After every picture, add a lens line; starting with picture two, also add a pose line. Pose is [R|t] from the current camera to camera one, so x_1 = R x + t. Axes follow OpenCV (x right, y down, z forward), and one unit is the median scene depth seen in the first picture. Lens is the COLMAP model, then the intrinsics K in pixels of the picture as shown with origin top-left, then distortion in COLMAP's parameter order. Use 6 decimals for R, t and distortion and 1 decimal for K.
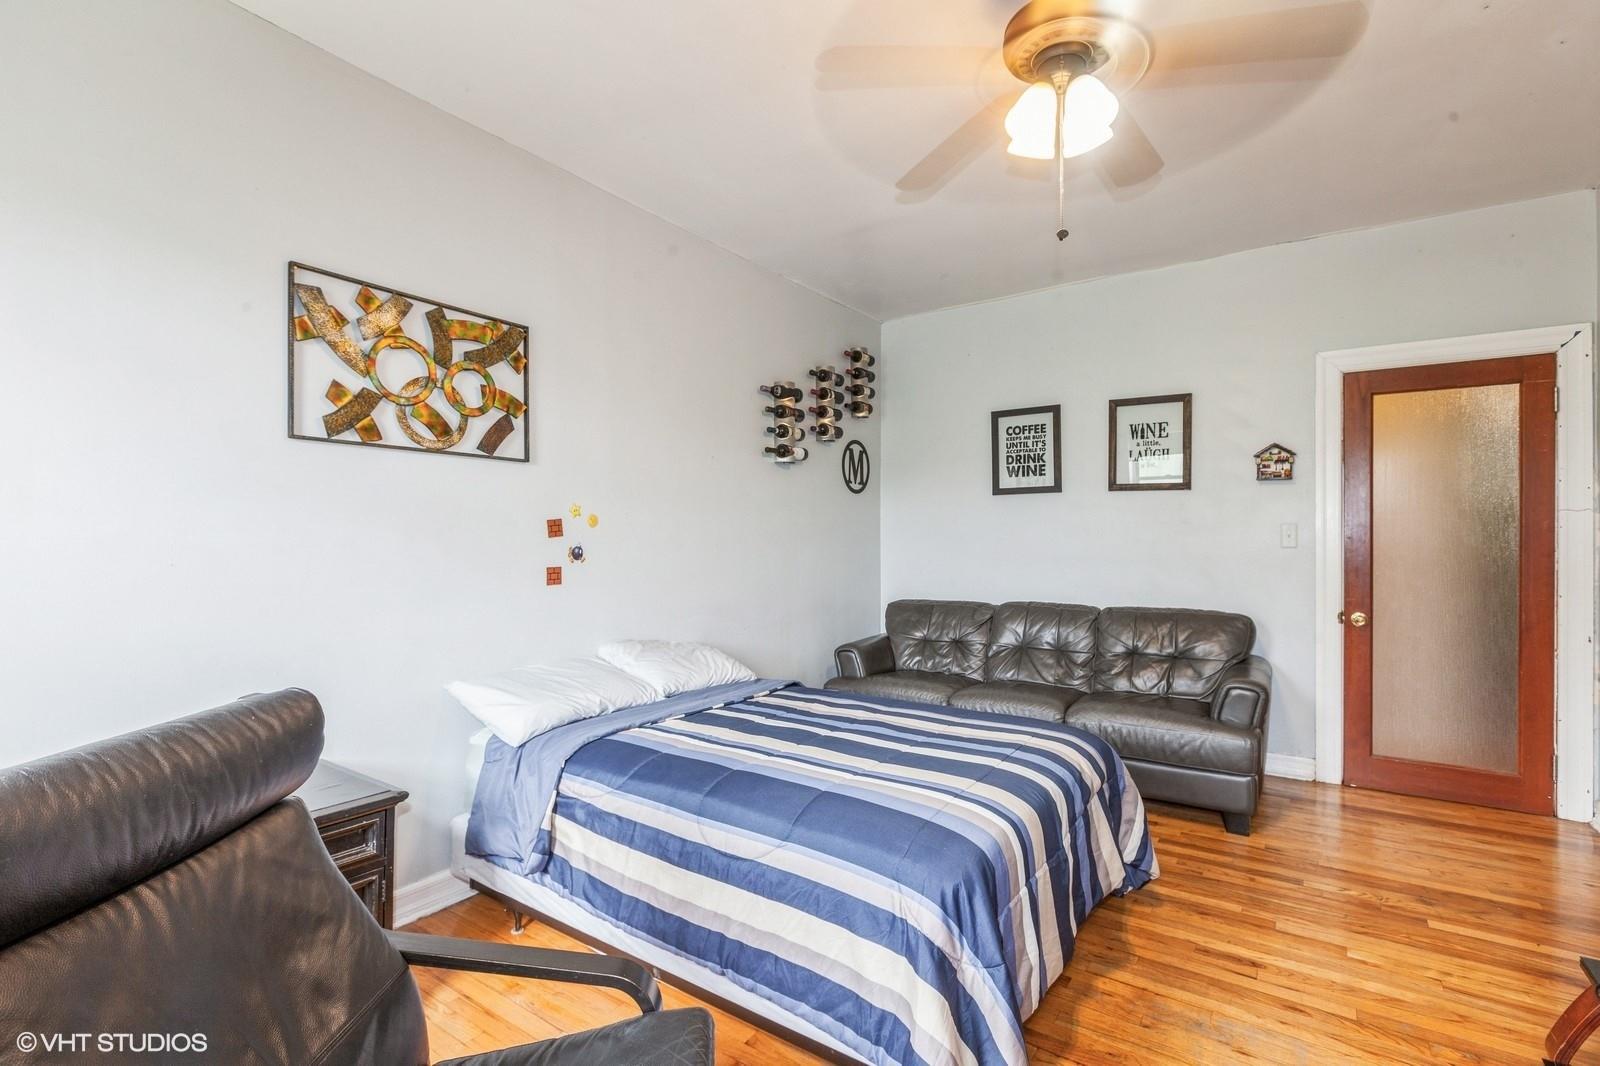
lens RADIAL K [[738.7, 0, 798.3], [0, 738.7, 534.2], [0, 0, 1]] dist [-0.000914, -0.000076]
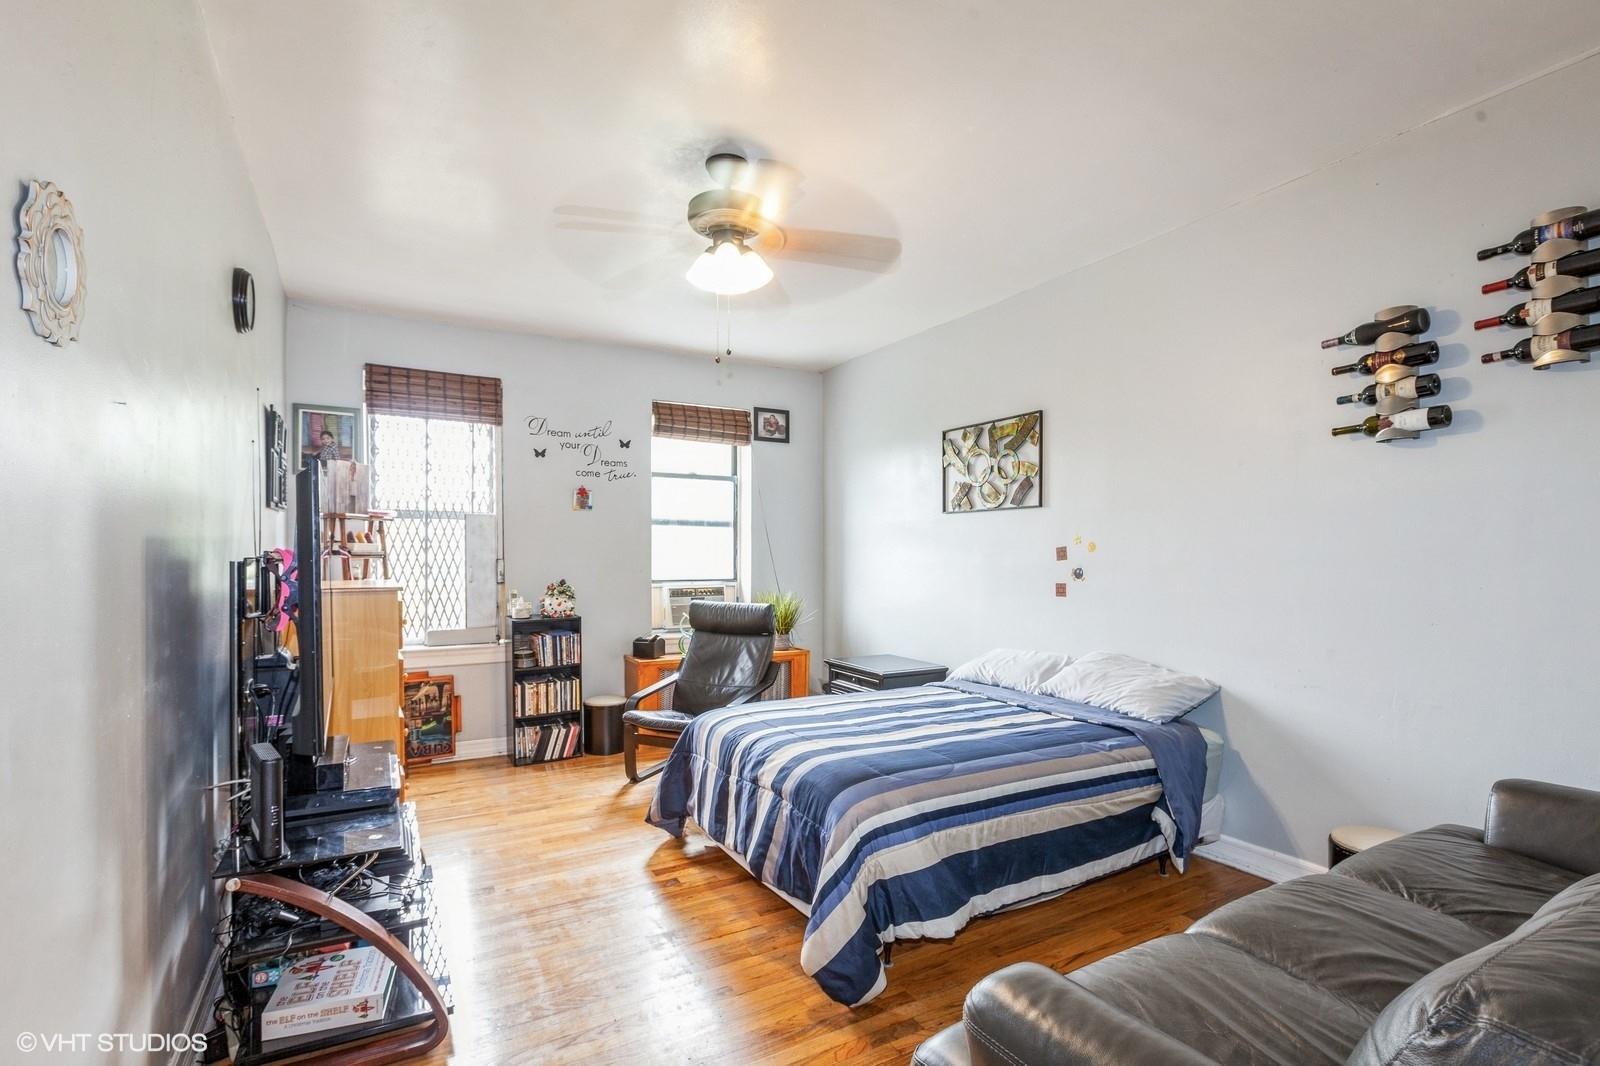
lens RADIAL K [[738.7, 0, 799.3], [0, 738.7, 548.1], [0, 0, 1]] dist [-0.000914, -0.000076]
pose [[-0.439765, -0.003774, -0.898105, 1.093653], [0.011311, 0.999889, -0.009741, -0.010586], [0.898042, -0.014443, -0.439673, 1.201403]]
